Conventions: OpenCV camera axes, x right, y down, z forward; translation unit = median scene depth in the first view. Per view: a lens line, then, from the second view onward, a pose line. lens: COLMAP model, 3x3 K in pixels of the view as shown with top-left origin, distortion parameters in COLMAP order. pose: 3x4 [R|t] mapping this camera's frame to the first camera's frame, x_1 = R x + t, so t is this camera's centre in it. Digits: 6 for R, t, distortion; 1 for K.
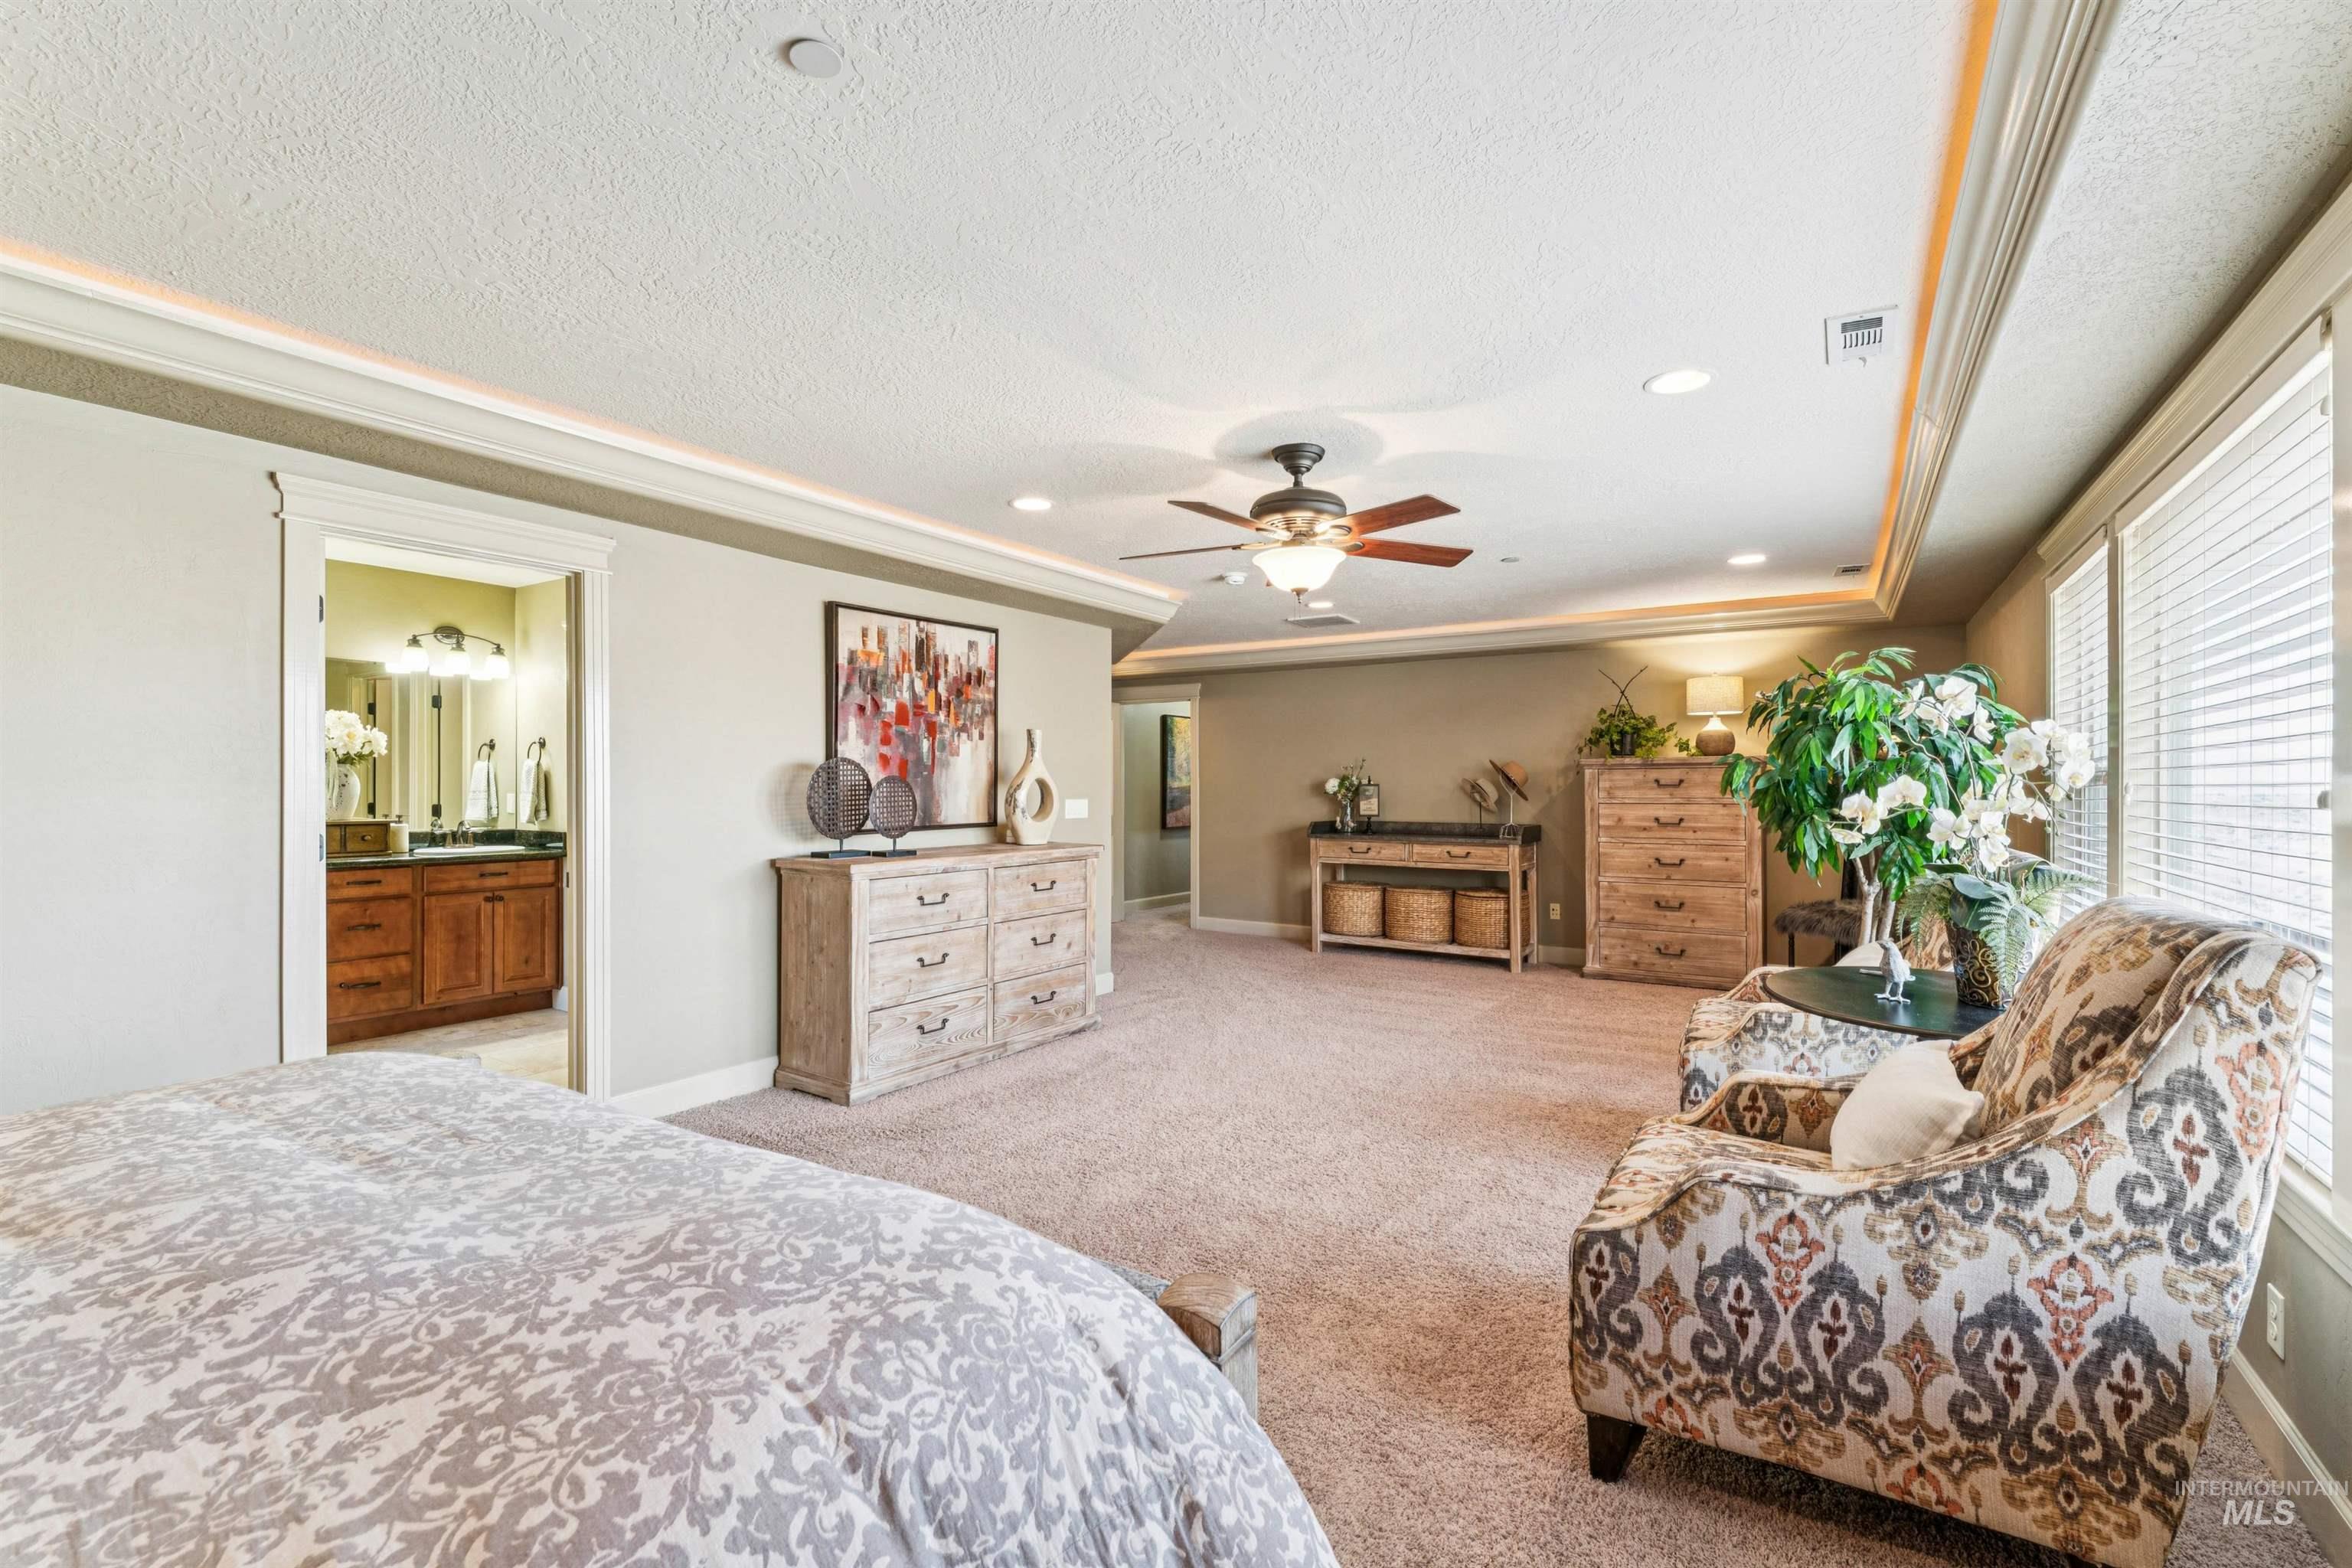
lens RADIAL K [[1019.1, 0, 1176.0], [0, 1019.1, 784.0], [0, 0, 1]] dist [-0.002672, -0.000294]
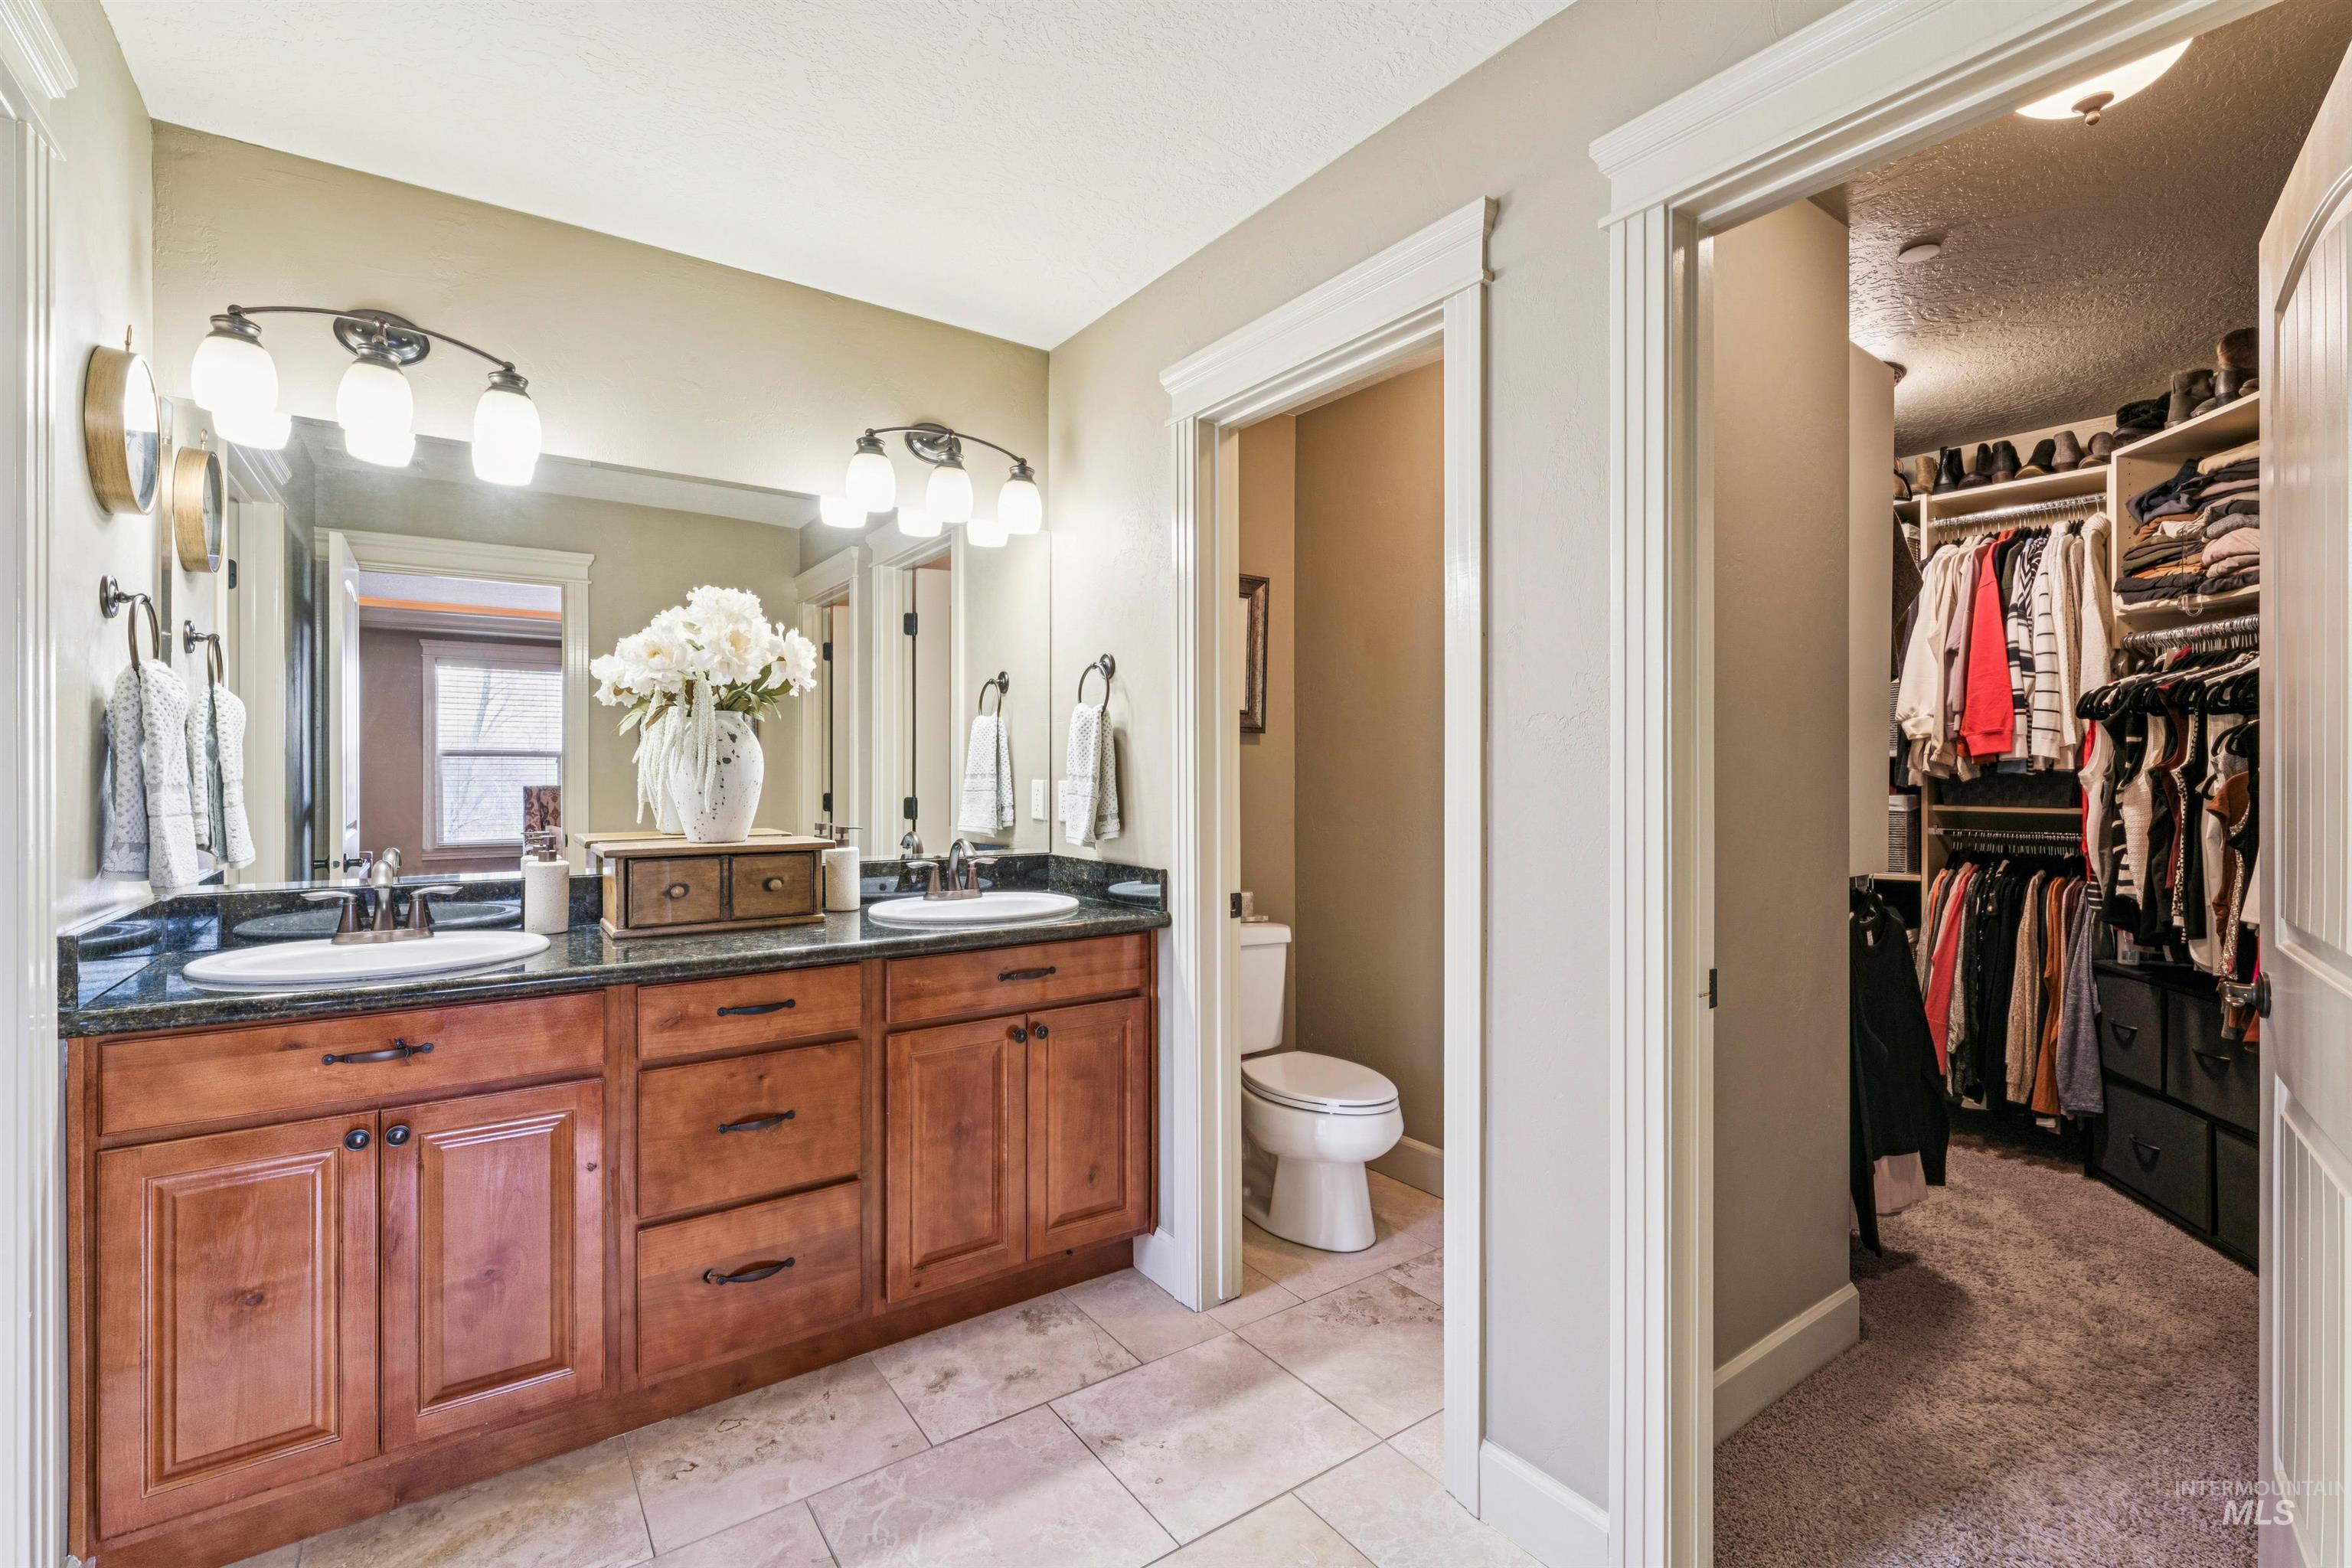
lens RADIAL K [[1054.7, 0, 1183.5], [0, 1054.7, 768.8], [0, 0, 1]] dist [-0.001770, 0.000056]
pose [[0.931004, -0.001125, -0.365006, -0.476656], [0.001302, 0.999999, 0.000238, 0.005085], [0.365006, -0.000697, 0.931005, 0.653524]]
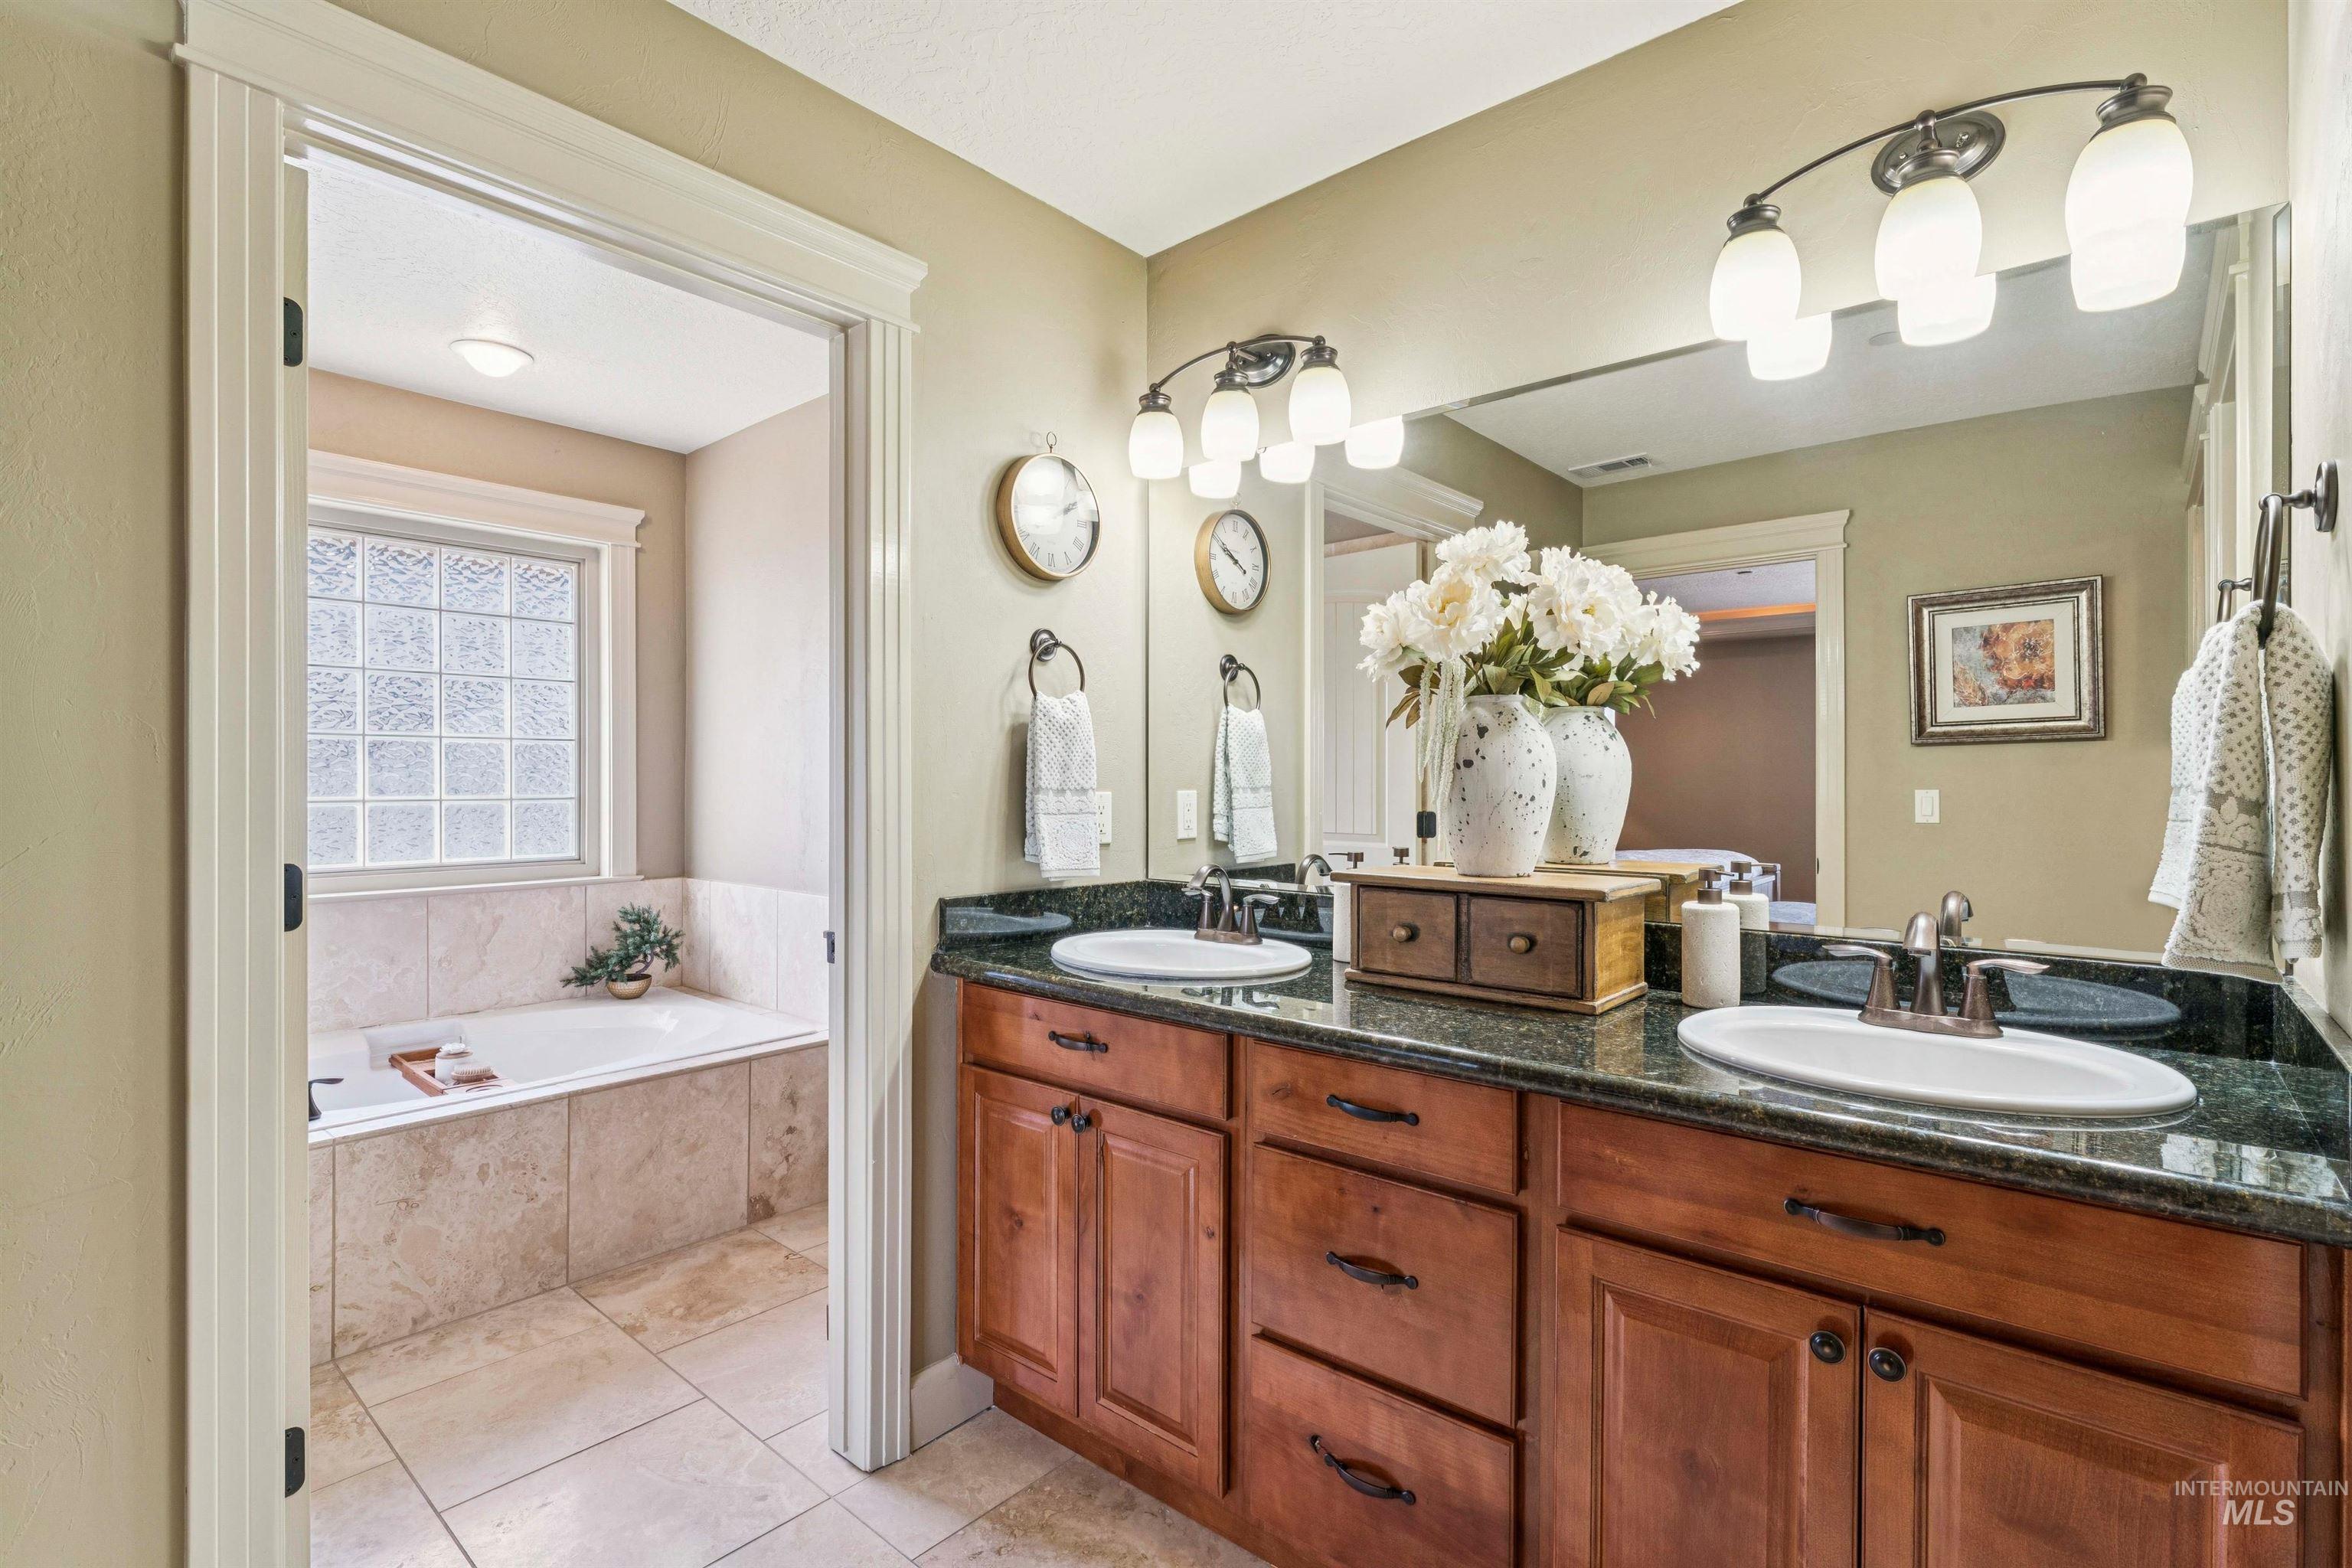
lens RADIAL K [[1097.4, 0, 1163.5], [0, 1097.4, 779.2], [0, 0, 1]] dist [0.000168, -0.000168]
pose [[-0.141354, -0.003814, -0.989952, -0.472304], [-0.000819, 0.999993, -0.003736, 0.007566], [0.989959, 0.000282, -0.141356, 0.943100]]
